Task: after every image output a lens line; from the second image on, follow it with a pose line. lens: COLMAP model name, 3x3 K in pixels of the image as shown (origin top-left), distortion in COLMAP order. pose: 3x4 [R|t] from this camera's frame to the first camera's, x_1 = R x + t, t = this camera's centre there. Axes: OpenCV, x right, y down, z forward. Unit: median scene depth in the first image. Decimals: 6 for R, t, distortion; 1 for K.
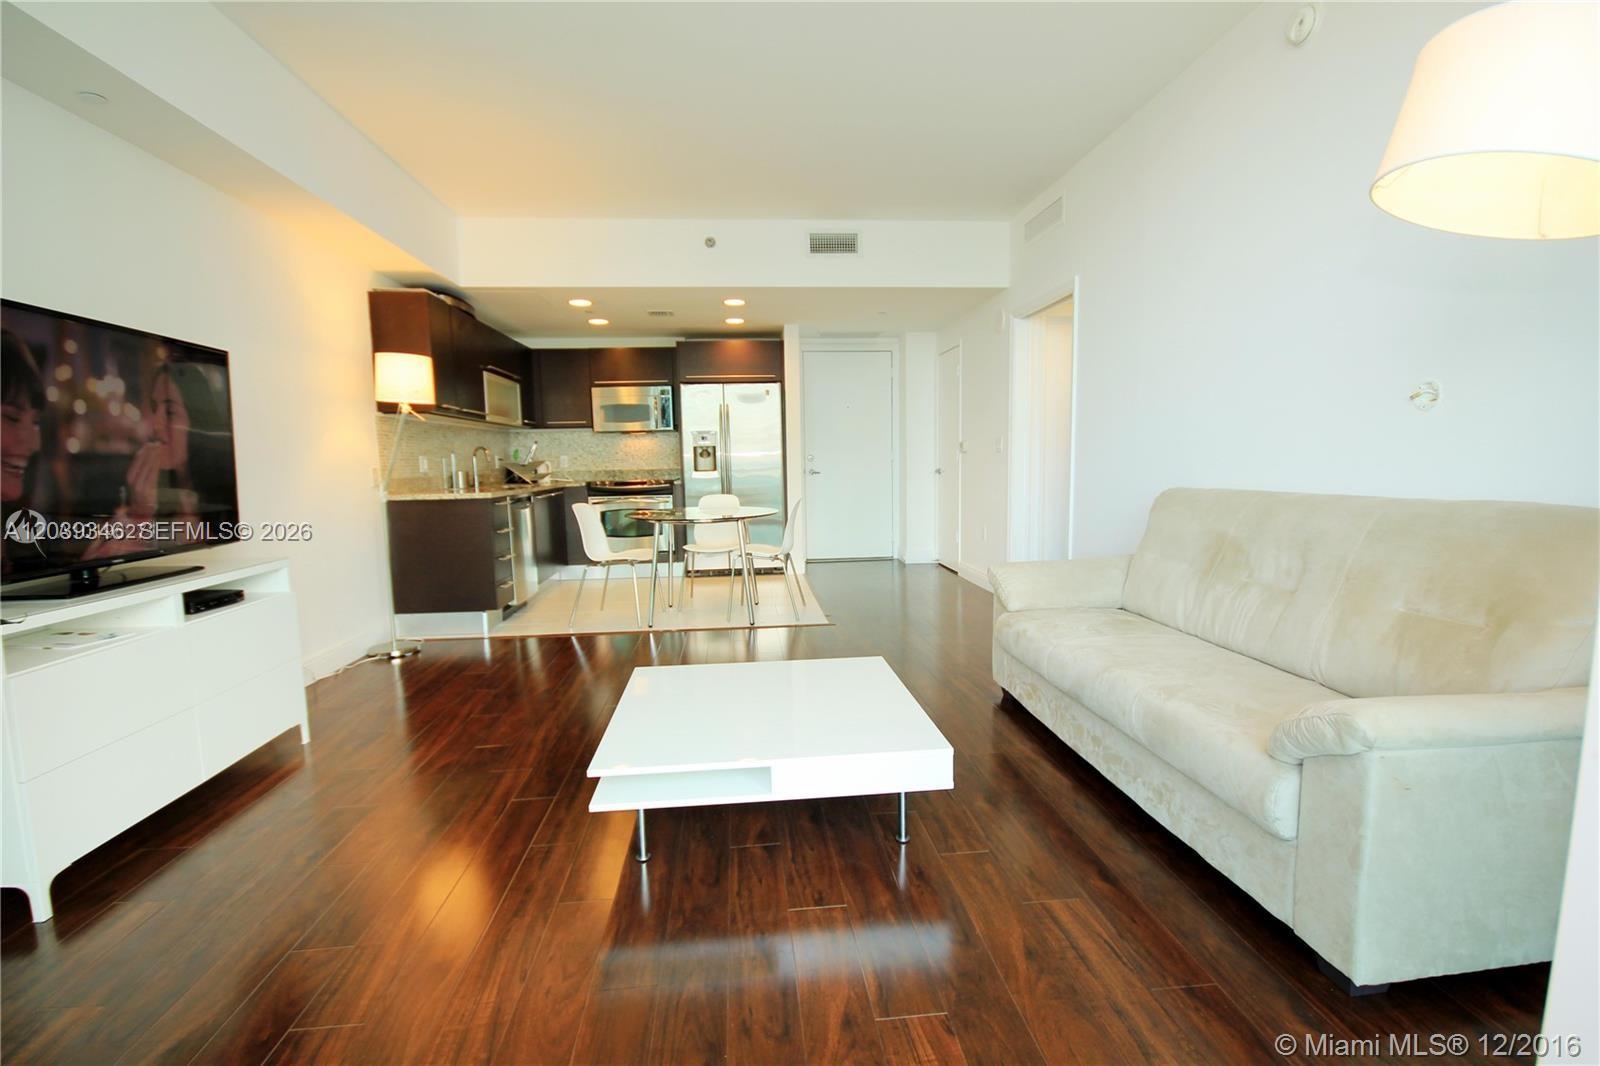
lens RADIAL K [[738.0, 0, 806.8], [0, 738.0, 547.8], [0, 0, 1]] dist [0.014449, -0.014364]
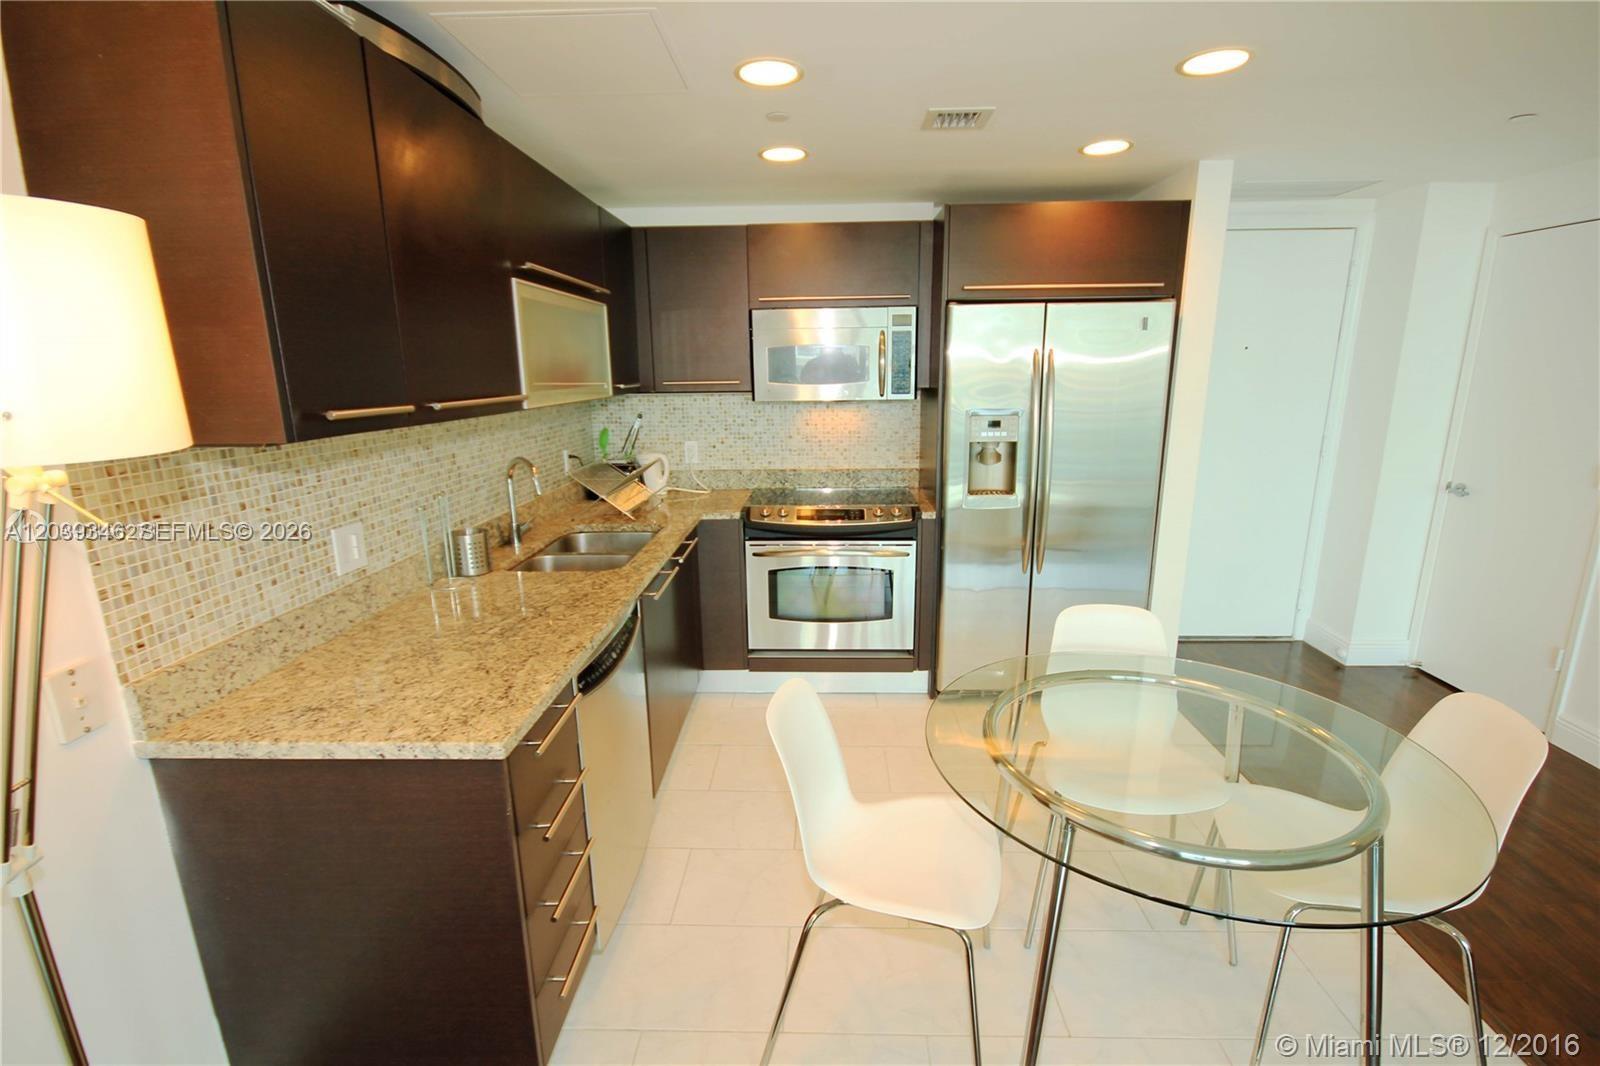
lens RADIAL K [[738.0, 0, 806.8], [0, 738.0, 547.8], [0, 0, 1]] dist [0.014449, -0.014364]
pose [[0.992603, 0.036888, -0.115662, -0.199019], [-0.022295, 0.991905, 0.125013, -0.126937], [0.119338, -0.121510, 0.985390, 0.523028]]
